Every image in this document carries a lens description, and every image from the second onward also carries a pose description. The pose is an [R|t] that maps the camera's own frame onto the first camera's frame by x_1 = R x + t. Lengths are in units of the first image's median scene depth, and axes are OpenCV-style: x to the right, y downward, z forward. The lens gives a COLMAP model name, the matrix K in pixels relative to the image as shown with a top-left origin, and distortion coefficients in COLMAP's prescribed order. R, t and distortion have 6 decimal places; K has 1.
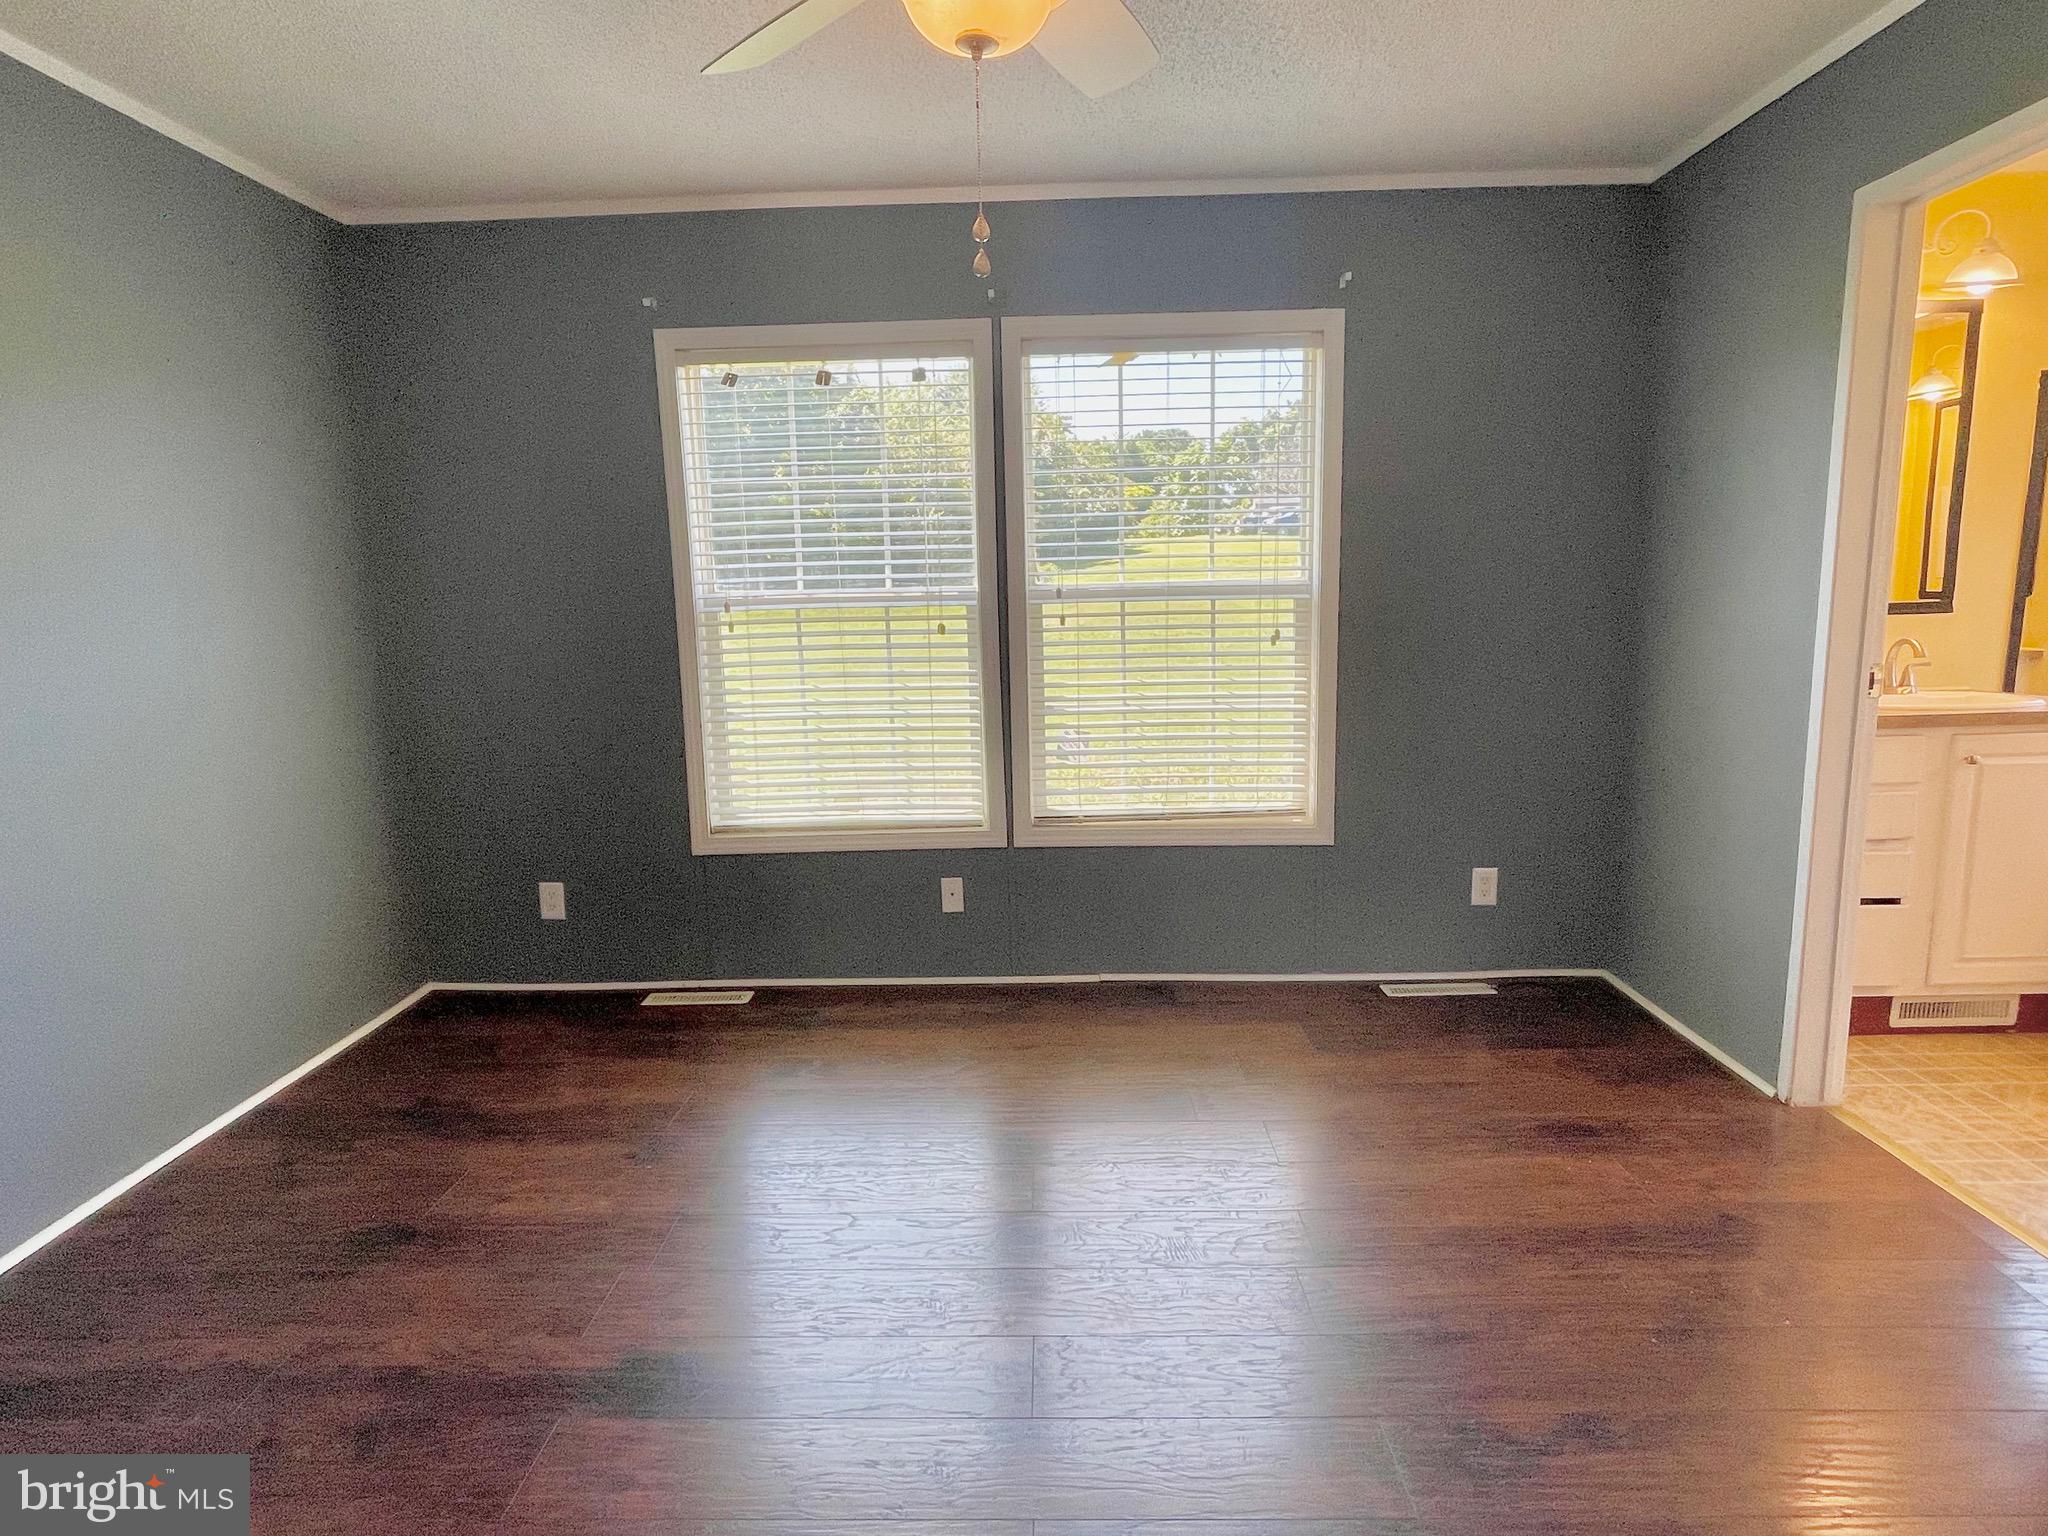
lens RADIAL K [[1098.6, 0, 1024.0], [0, 1098.6, 768.0], [0, 0, 1]] dist [-0.002325, -0.000313]
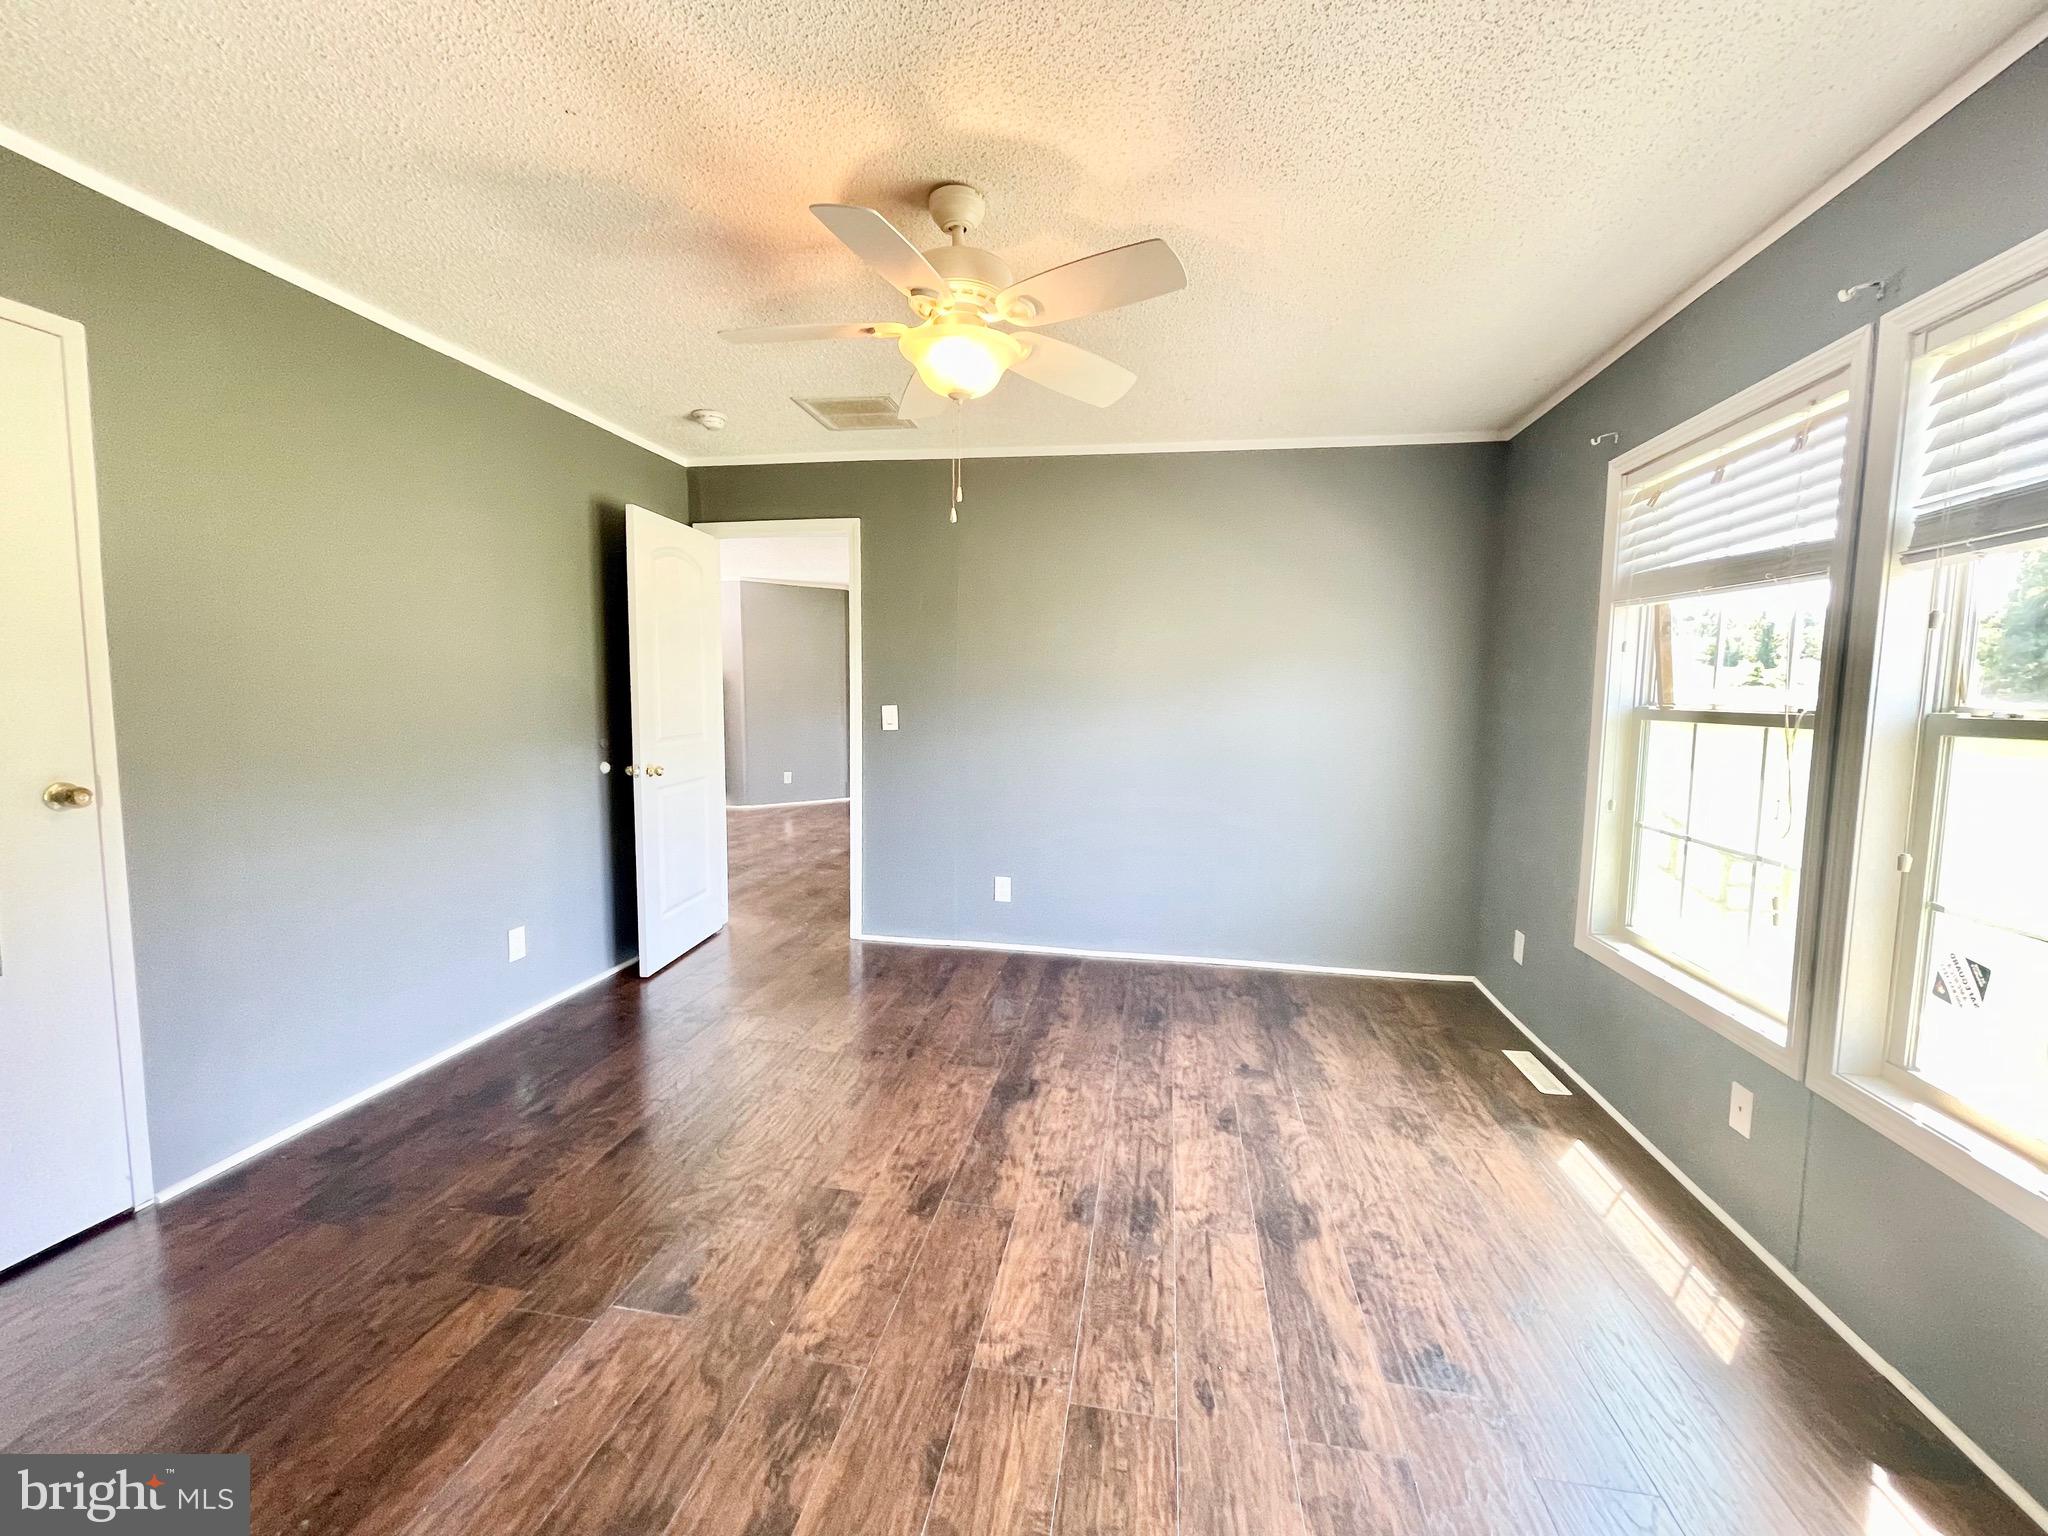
lens RADIAL K [[822.4, 0, 1024.0], [0, 822.4, 768.0], [0, 0, 1]] dist [-0.008087, 0.004127]
pose [[-0.150172, 0.110257, -0.982493, 0.561878], [-0.172769, 0.975544, 0.135884, -0.109153], [0.973447, 0.190150, -0.127451, 0.582003]]
